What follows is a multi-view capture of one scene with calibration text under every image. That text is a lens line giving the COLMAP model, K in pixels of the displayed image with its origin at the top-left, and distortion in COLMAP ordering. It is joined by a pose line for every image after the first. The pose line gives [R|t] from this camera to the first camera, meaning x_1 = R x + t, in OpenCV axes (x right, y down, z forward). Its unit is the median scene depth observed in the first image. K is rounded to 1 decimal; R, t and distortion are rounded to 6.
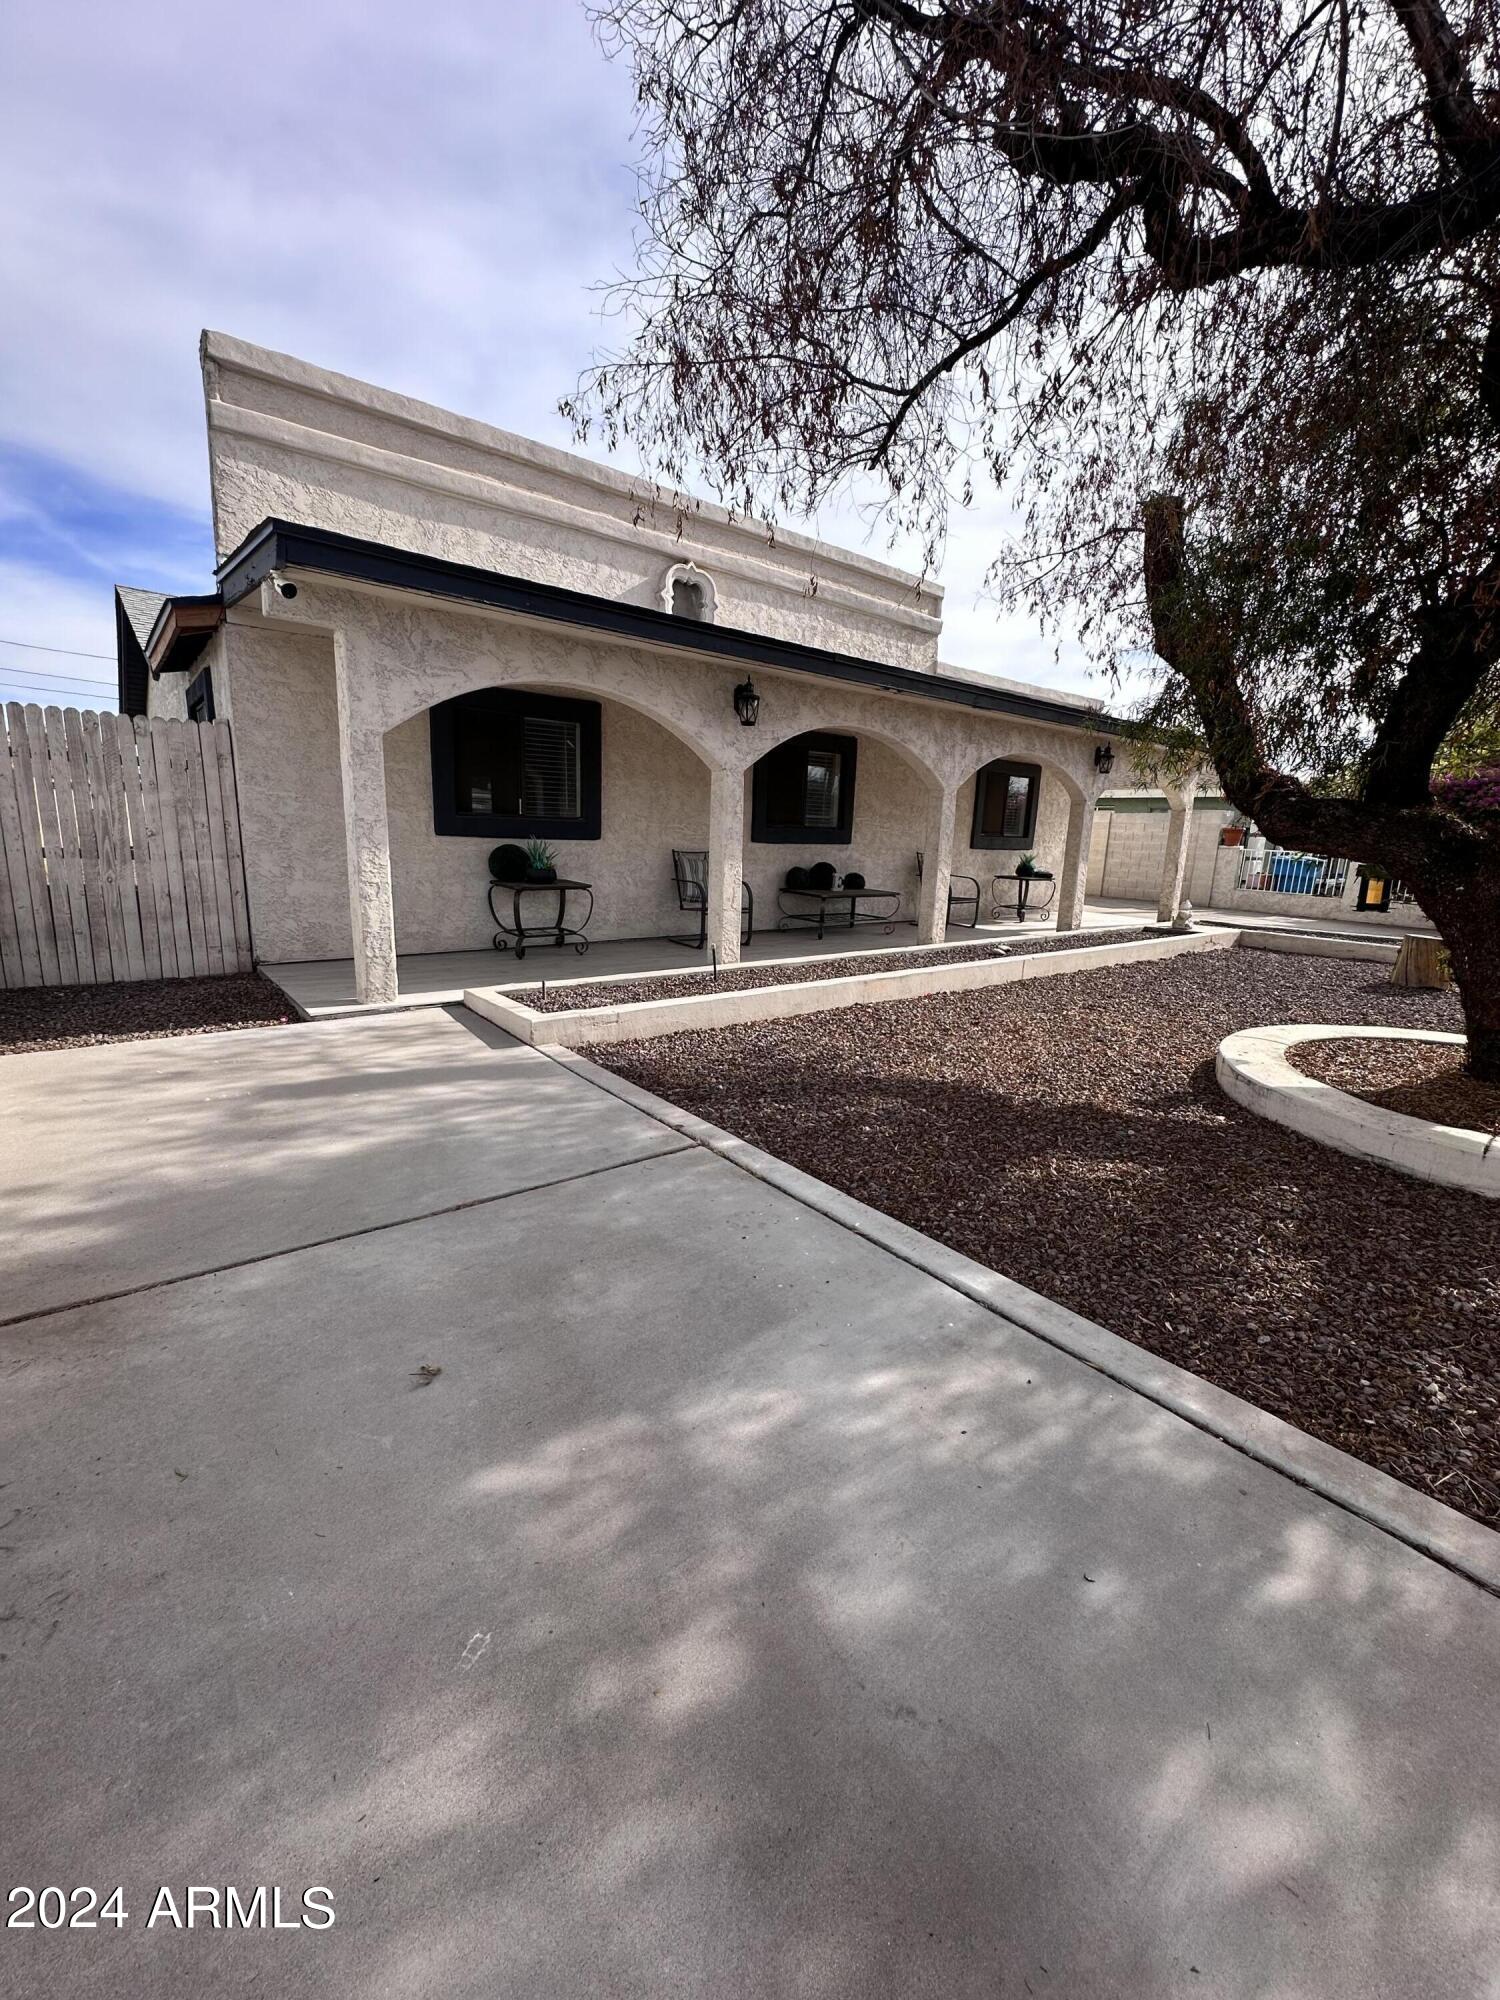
lens RADIAL K [[793.8, 0, 754.4], [0, 793.8, 994.7], [0, 0, 1]] dist [-0.001824, 0.000144]
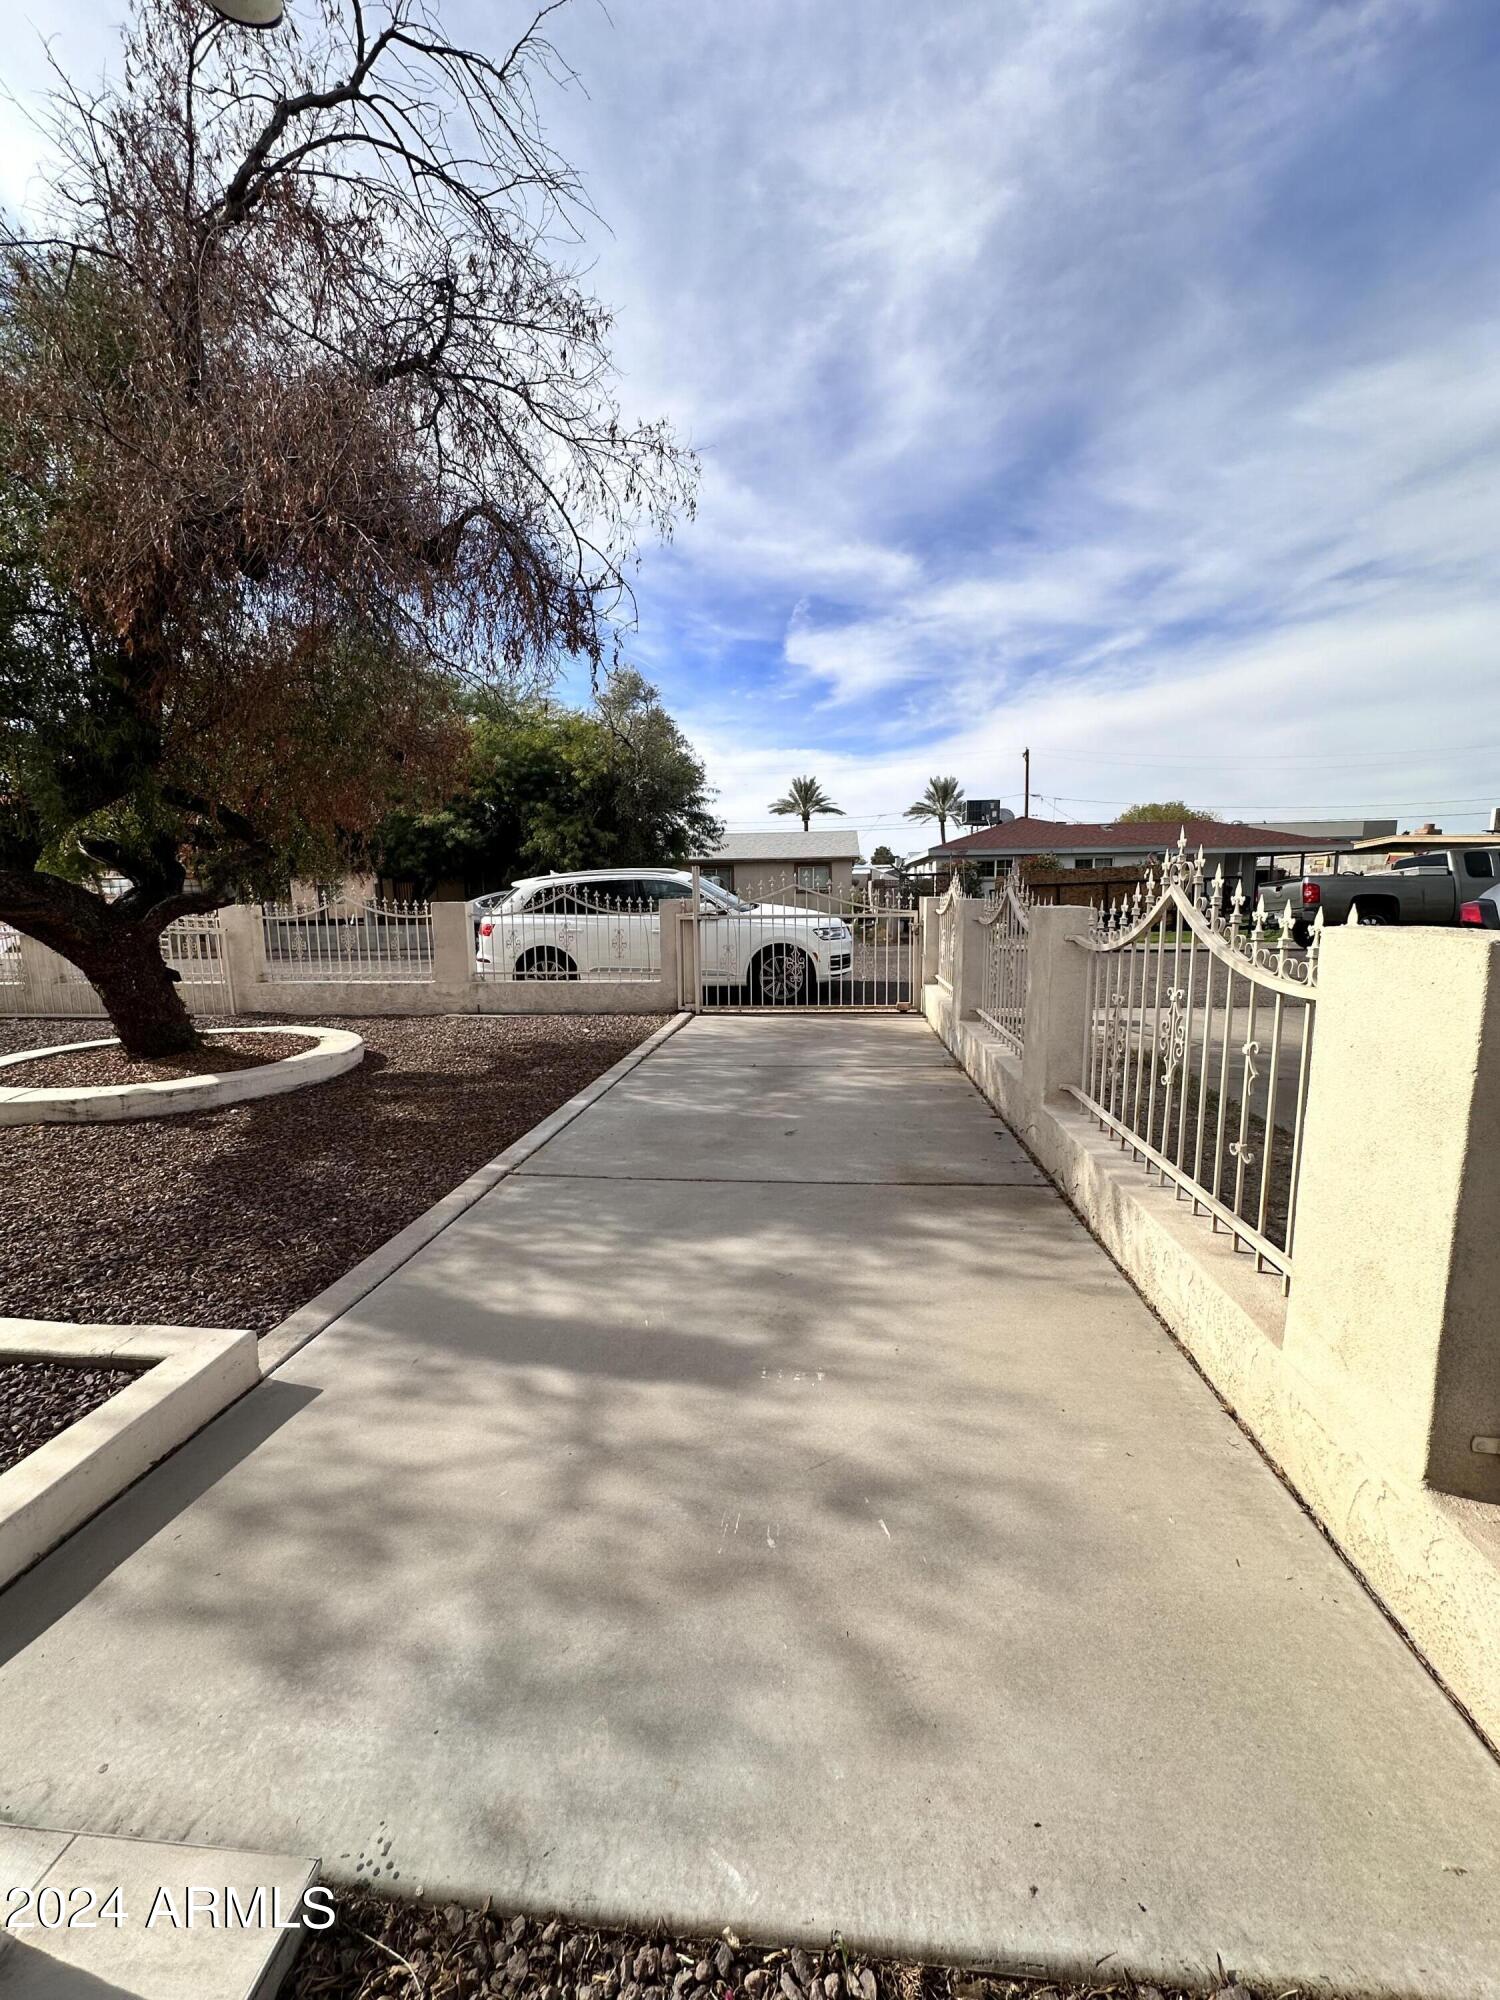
lens RADIAL K [[799.8, 0, 749.7], [0, 799.8, 962.2], [0, 0, 1]] dist [-0.001028, -0.000020]
pose [[-0.704852, -0.086284, 0.704087, -0.757019], [0.134624, 0.958264, 0.252203, -0.244392], [-0.696462, 0.272553, -0.663819, 0.972527]]
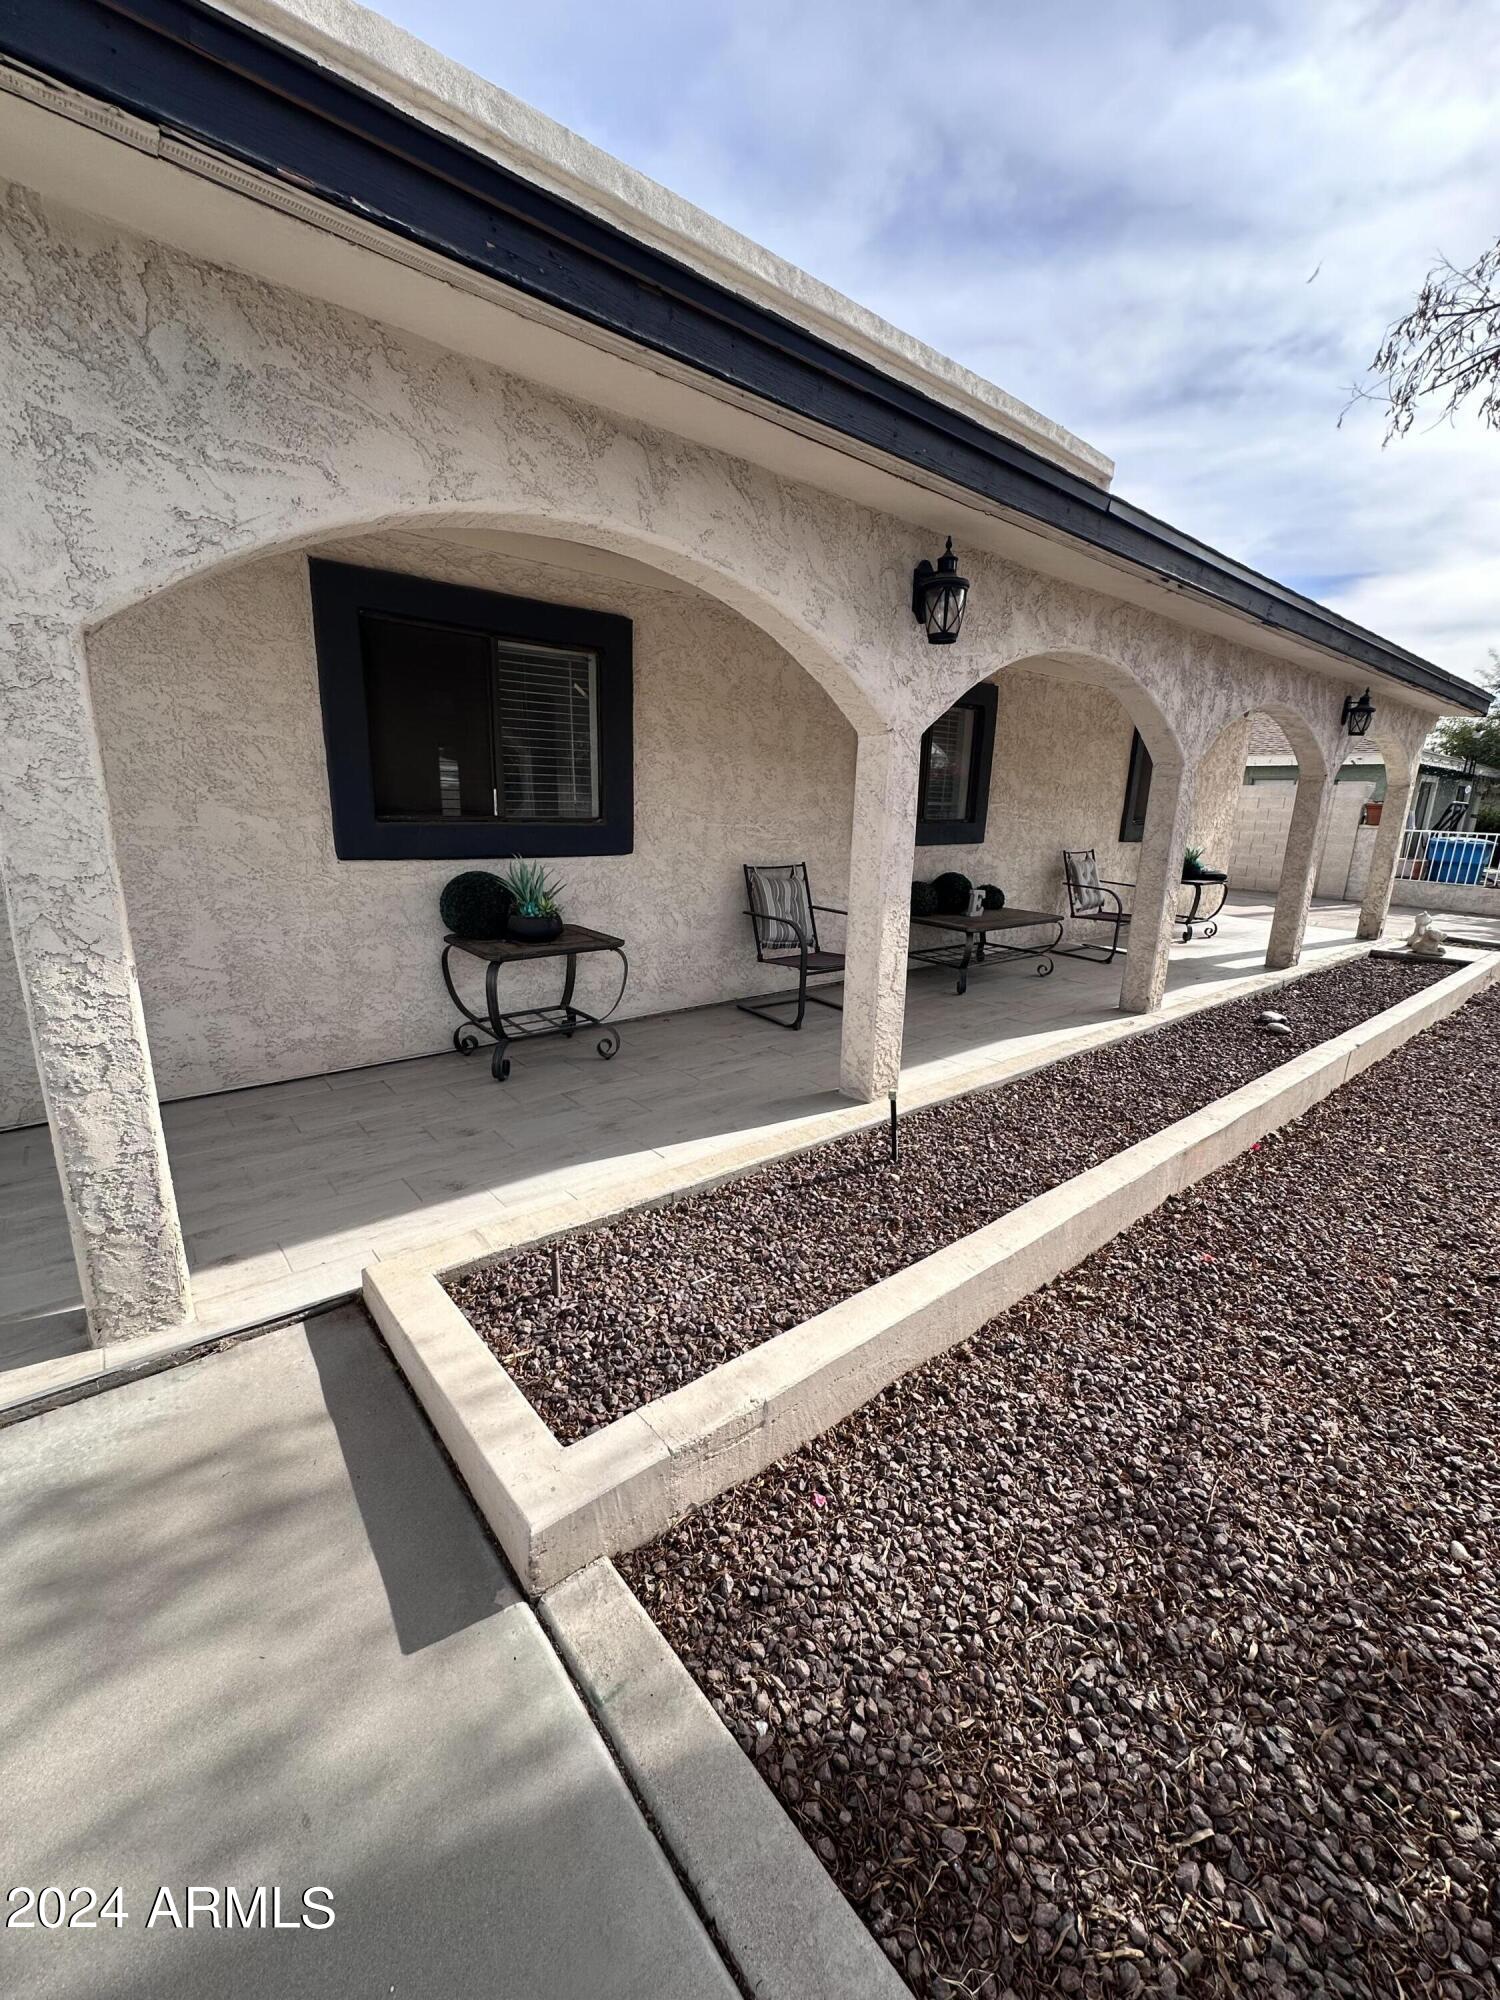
lens RADIAL K [[793.8, 0, 754.4], [0, 793.8, 994.7], [0, 0, 1]] dist [-0.001824, 0.000144]
pose [[0.999829, -0.013733, 0.012347, -0.178060], [0.013277, 0.999253, 0.036288, -0.176576], [-0.012836, -0.036117, 0.999265, 0.638703]]
